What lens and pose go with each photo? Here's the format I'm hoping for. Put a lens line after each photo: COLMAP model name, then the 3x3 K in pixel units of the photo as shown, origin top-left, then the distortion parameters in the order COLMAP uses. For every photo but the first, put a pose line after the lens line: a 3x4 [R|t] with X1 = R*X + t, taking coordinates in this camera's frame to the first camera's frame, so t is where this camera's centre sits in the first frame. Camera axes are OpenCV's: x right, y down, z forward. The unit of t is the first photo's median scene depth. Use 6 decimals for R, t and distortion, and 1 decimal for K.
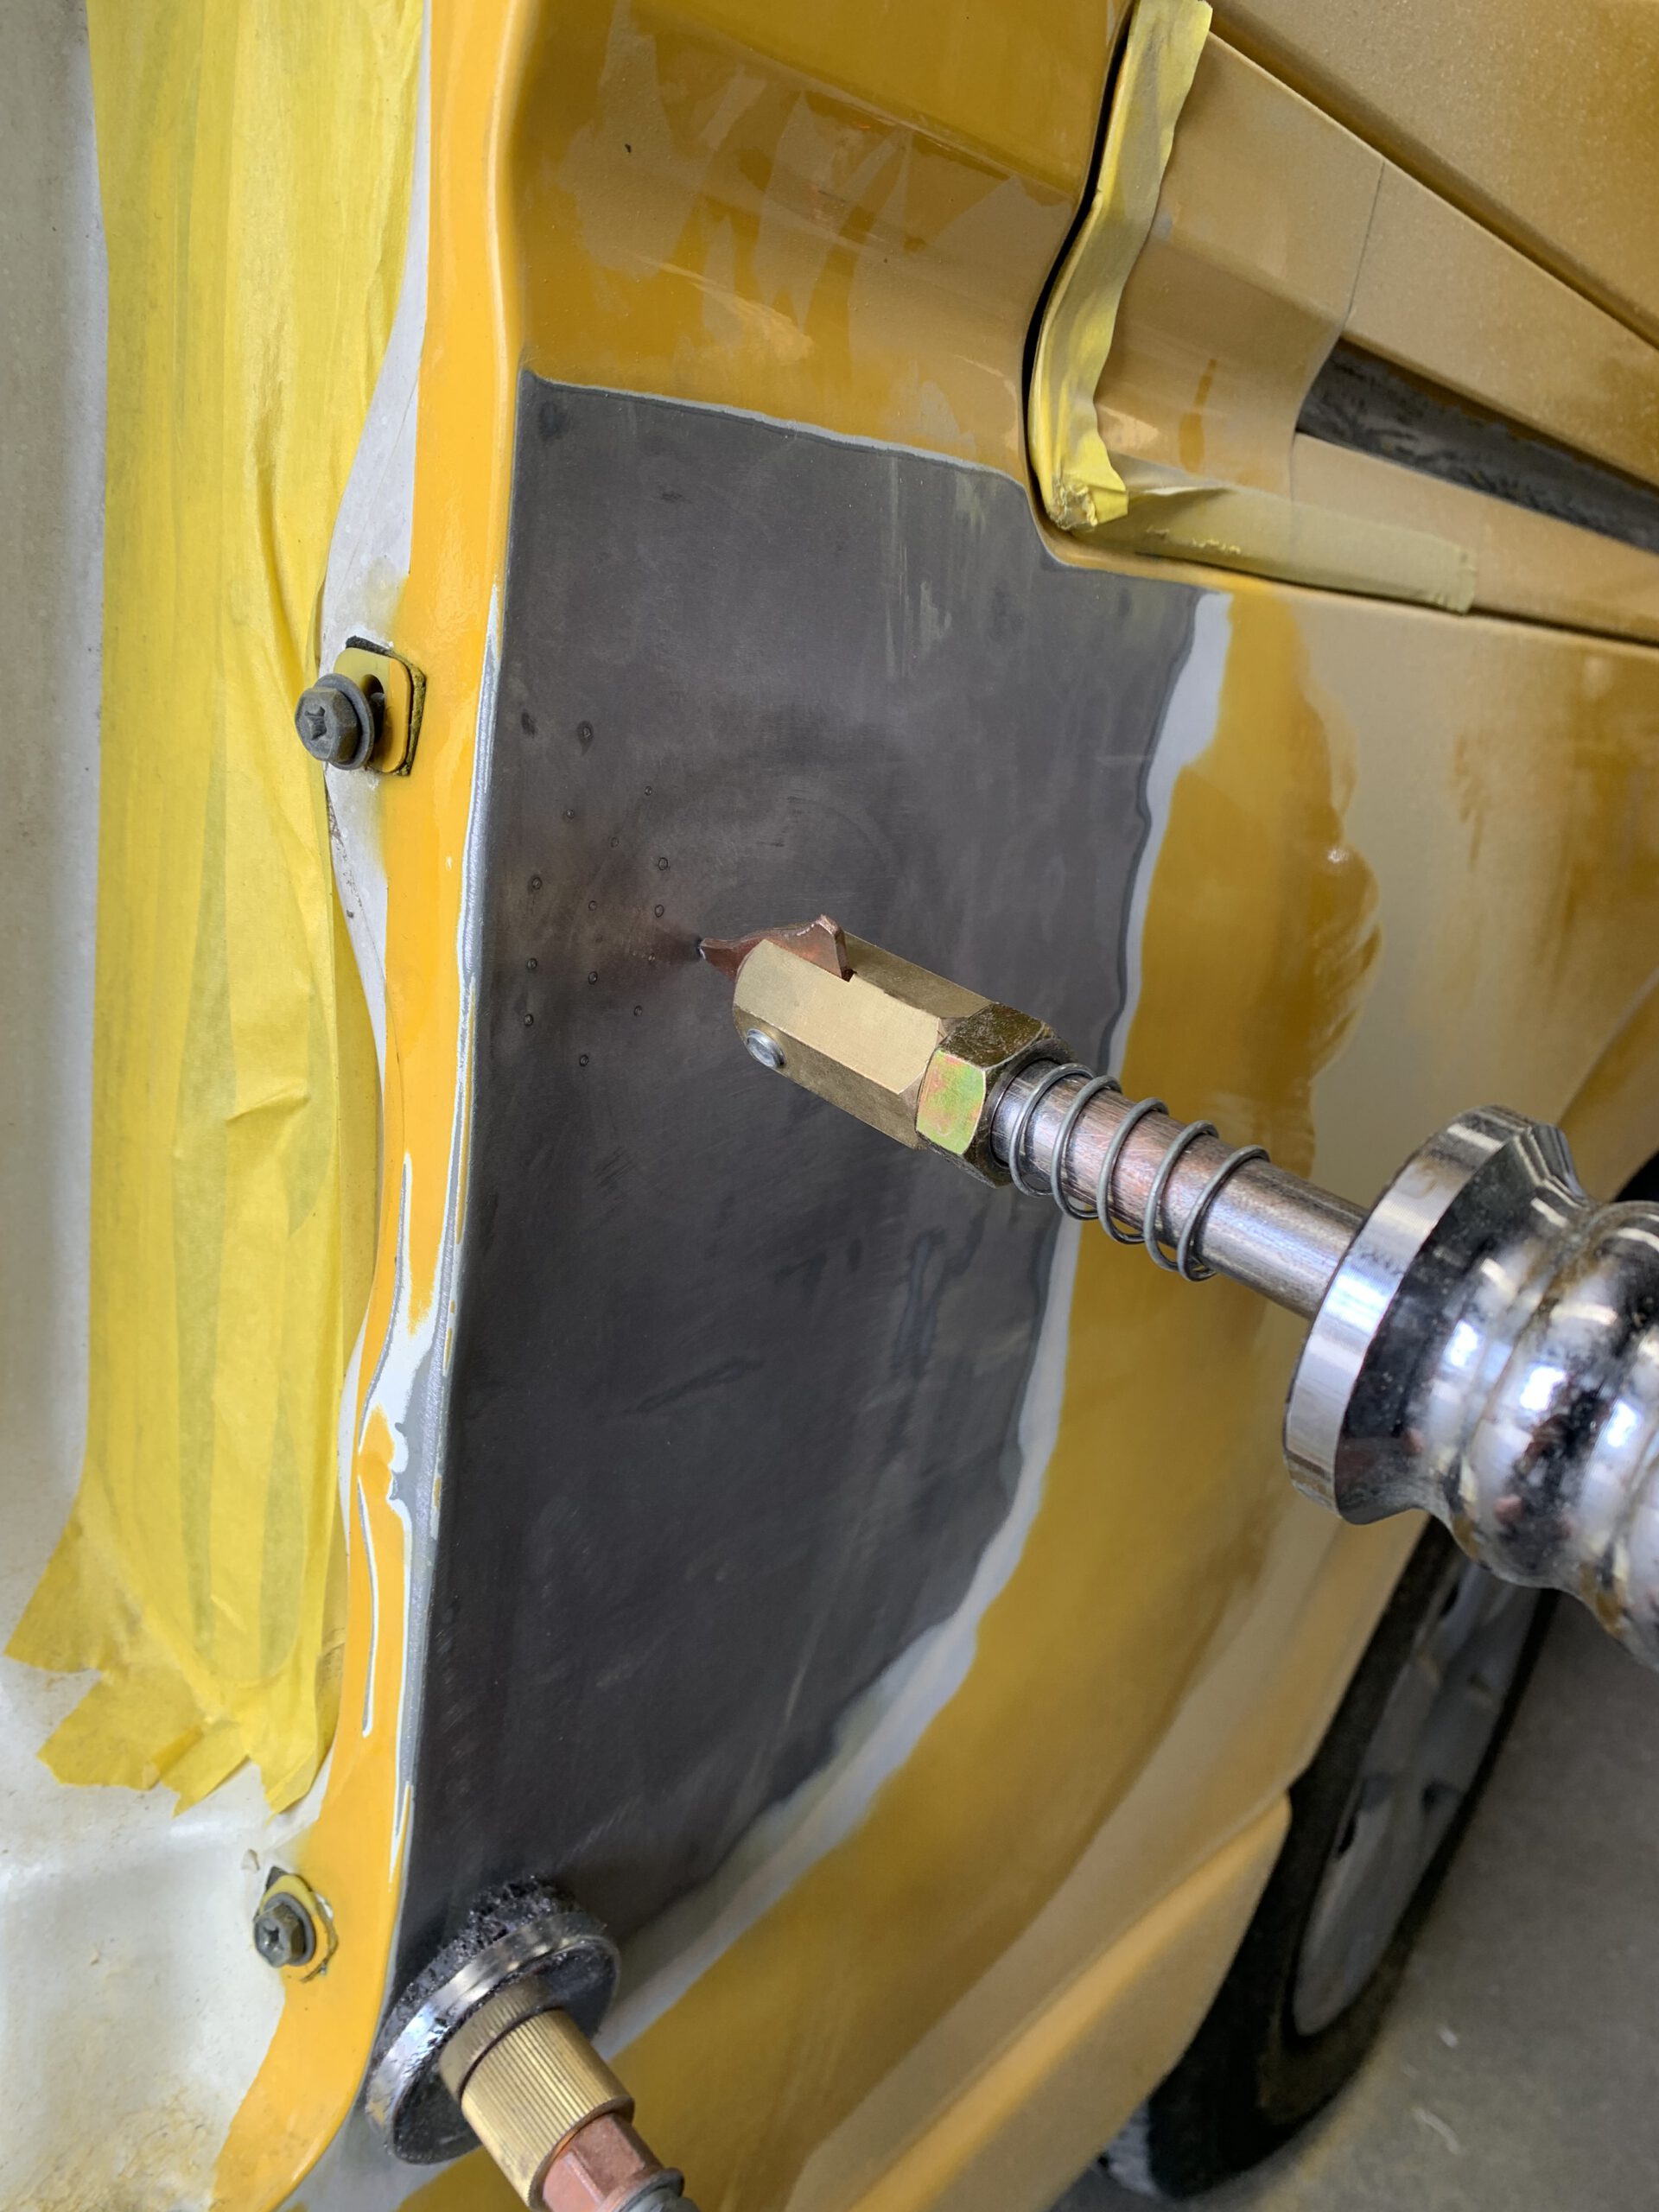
lens RADIAL K [[1697.1, 0, 828.8], [0, 1697.1, 1057.5], [0, 0, 1]] dist [-0.003583, 0.015137]
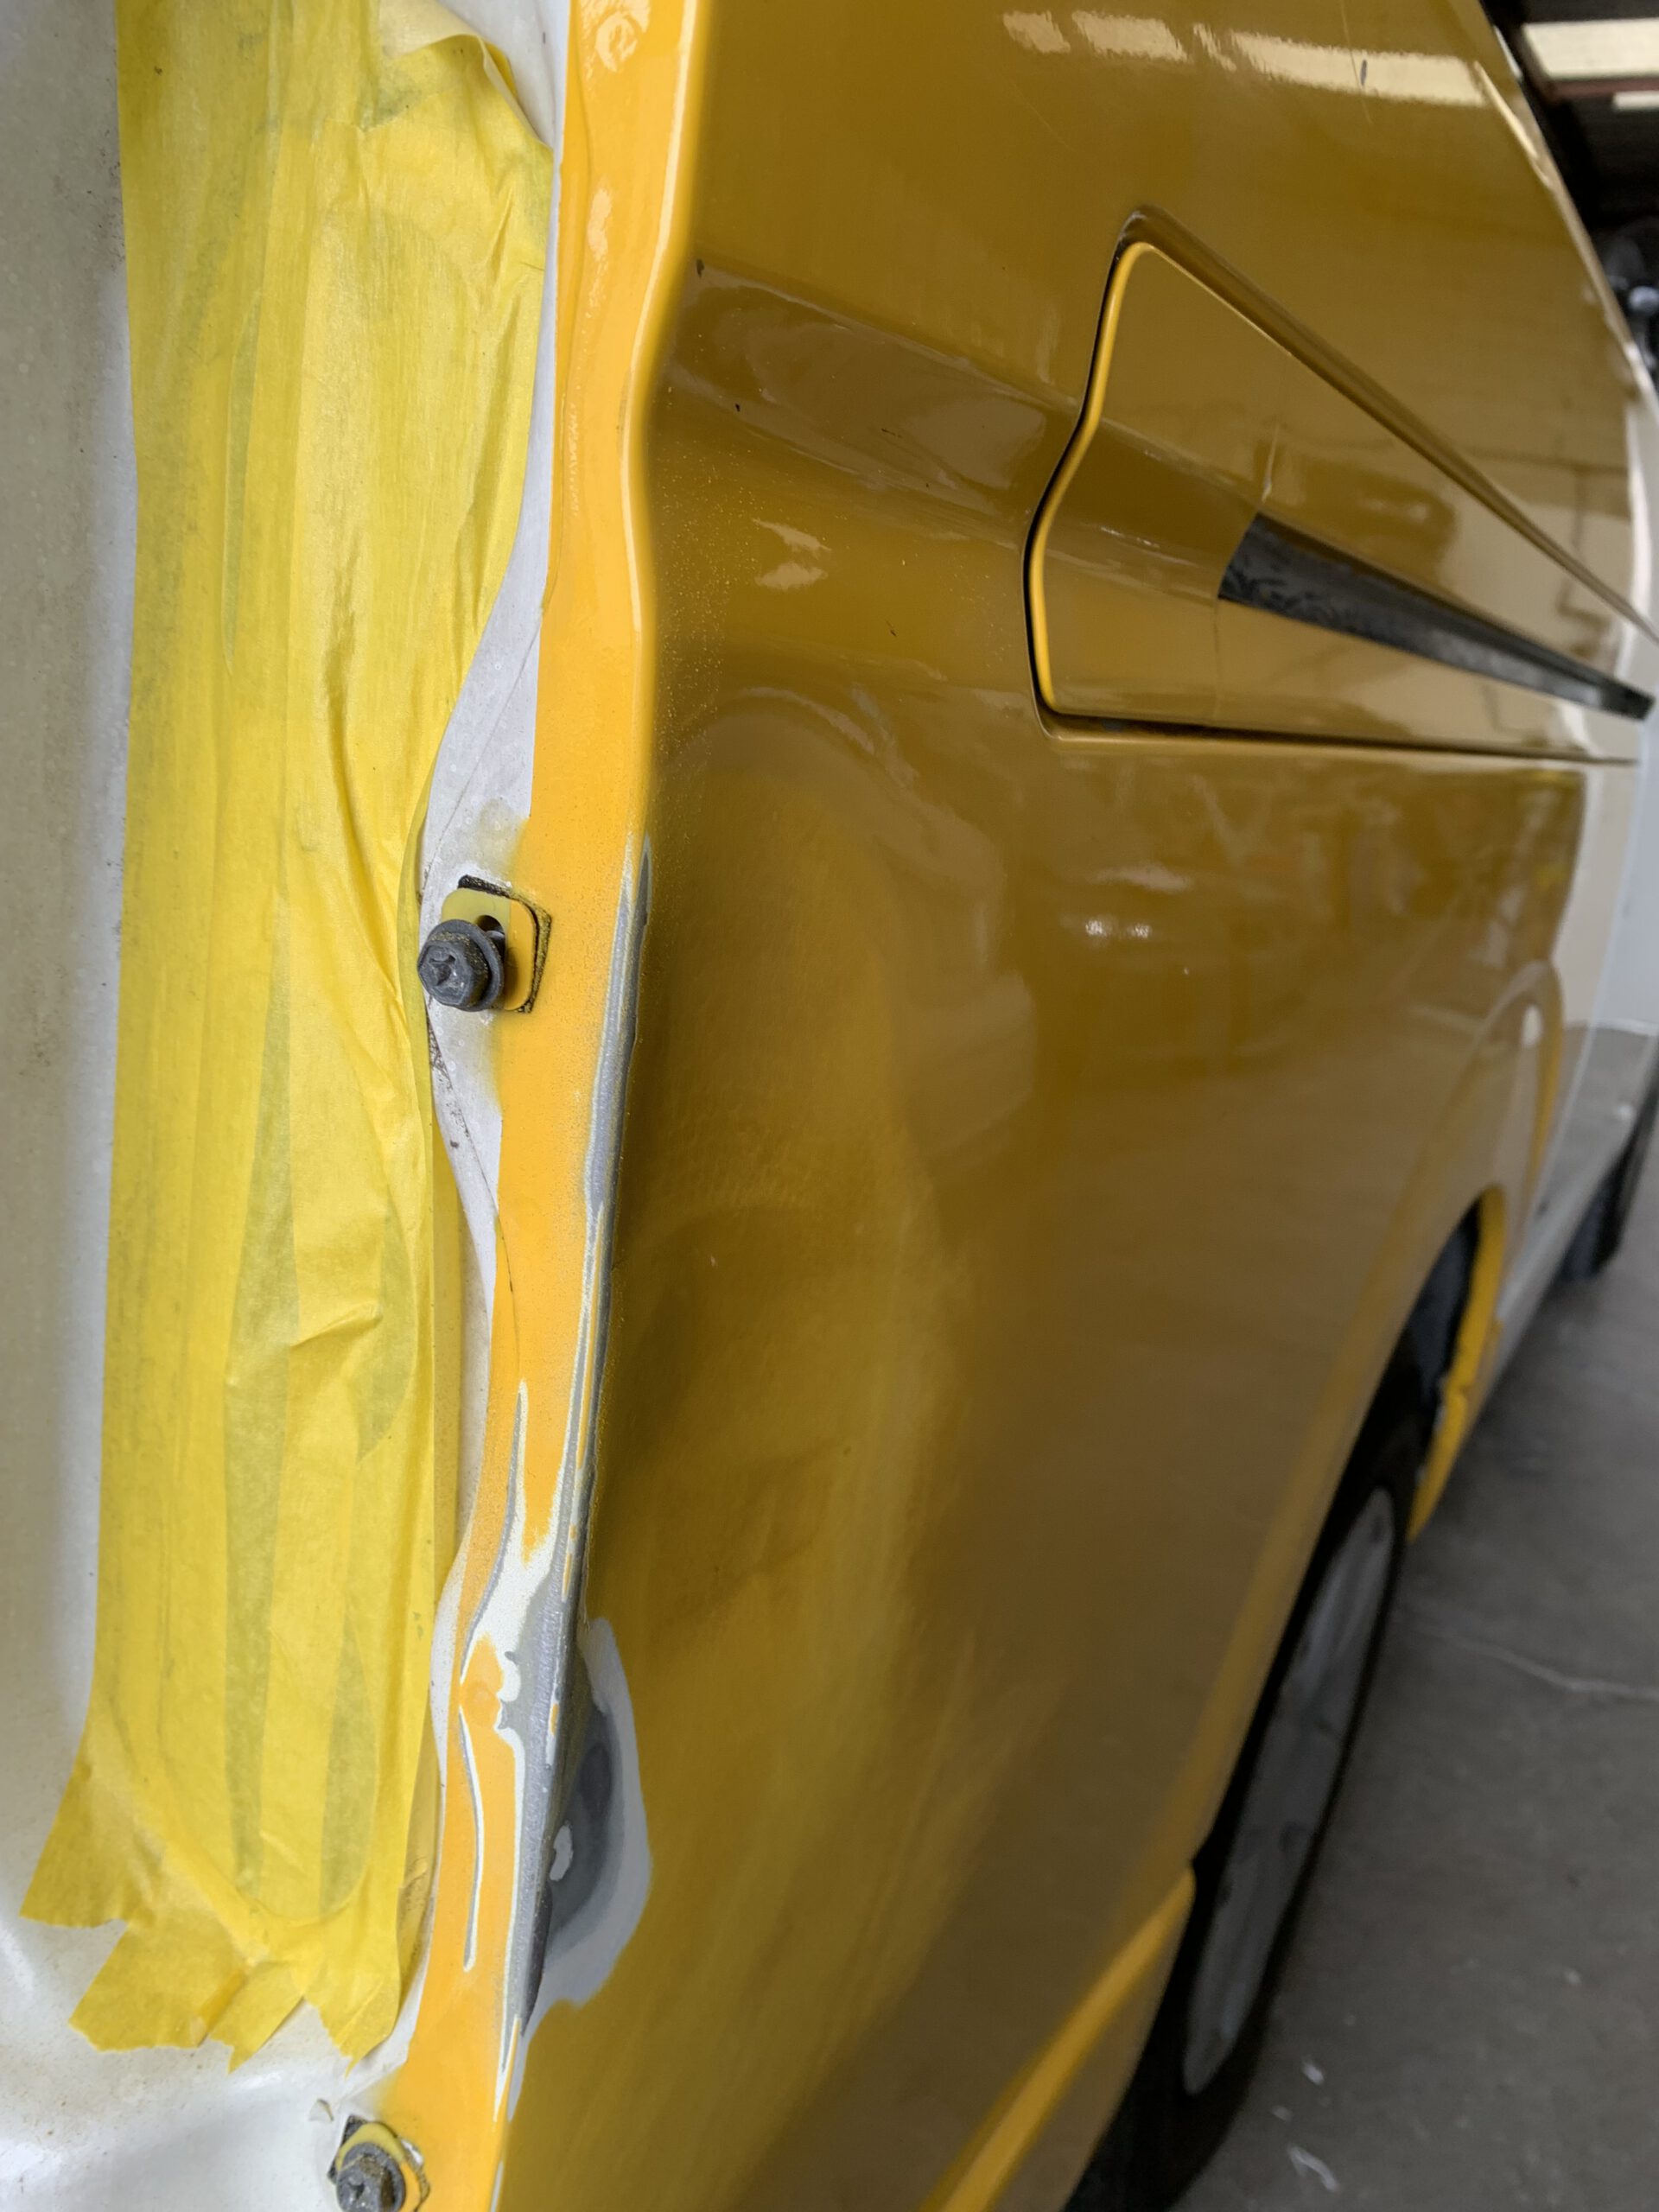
lens RADIAL K [[1697.1, 0, 828.8], [0, 1697.1, 1057.5], [0, 0, 1]] dist [-0.003583, 0.015137]
pose [[0.989455, -0.046860, 0.137051, -0.170344], [0.051997, 0.998064, -0.034138, -0.077238], [-0.135186, 0.040905, 0.989975, -0.013925]]
